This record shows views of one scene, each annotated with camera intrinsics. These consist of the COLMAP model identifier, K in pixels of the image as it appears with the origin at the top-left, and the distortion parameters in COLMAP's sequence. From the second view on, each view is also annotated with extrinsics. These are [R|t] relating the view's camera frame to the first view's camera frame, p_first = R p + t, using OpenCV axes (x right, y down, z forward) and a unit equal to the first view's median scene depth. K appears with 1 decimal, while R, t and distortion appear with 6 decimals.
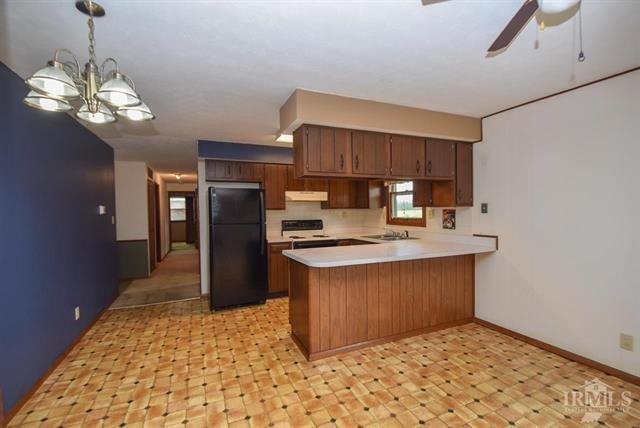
lens RADIAL K [[281.2, 0, 317.1], [0, 281.2, 215.9], [0, 0, 1]] dist [-0.016171, -0.005680]
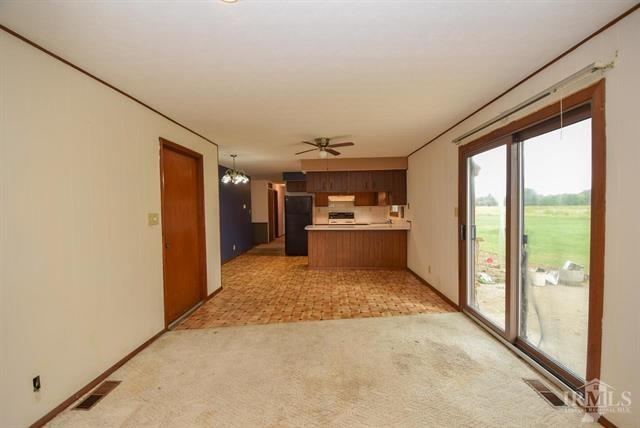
lens RADIAL K [[281.2, 0, 318.9], [0, 281.2, 212.0], [0, 0, 1]] dist [-0.016171, -0.005680]
pose [[0.900246, 0.008020, -0.435307, 0.676992], [-0.006984, 0.999968, 0.003980, 0.005675], [0.435325, -0.000542, 0.900273, -0.693381]]
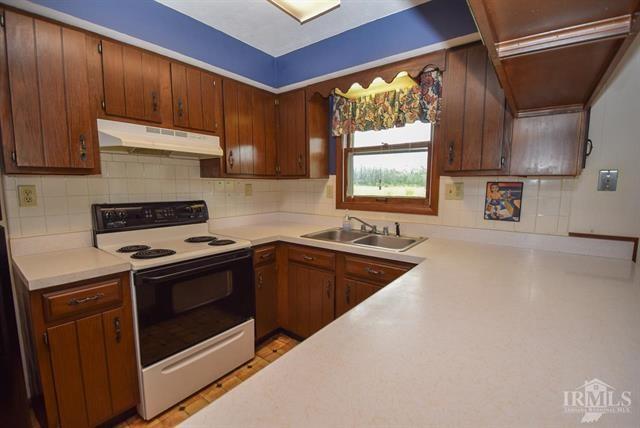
lens RADIAL K [[281.2, 0, 317.5], [0, 281.2, 219.5], [0, 0, 1]] dist [-0.016171, -0.005680]
pose [[0.868800, -0.044606, 0.493150, -0.059177], [-0.006114, 0.994892, 0.100761, -0.003676], [-0.495125, -0.090557, 0.864089, 0.647597]]
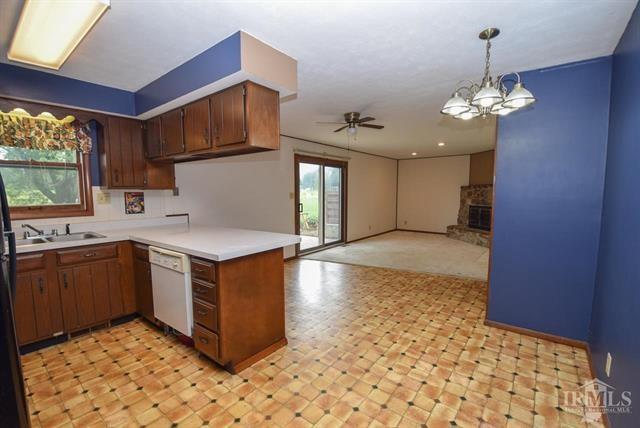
lens RADIAL K [[281.2, 0, 314.0], [0, 281.2, 213.5], [0, 0, 1]] dist [-0.016171, -0.005680]
pose [[-0.468508, -0.055525, 0.881713, -0.538183], [0.026711, 0.996676, 0.076958, -0.007427], [-0.883055, 0.059607, -0.465468, 0.807176]]
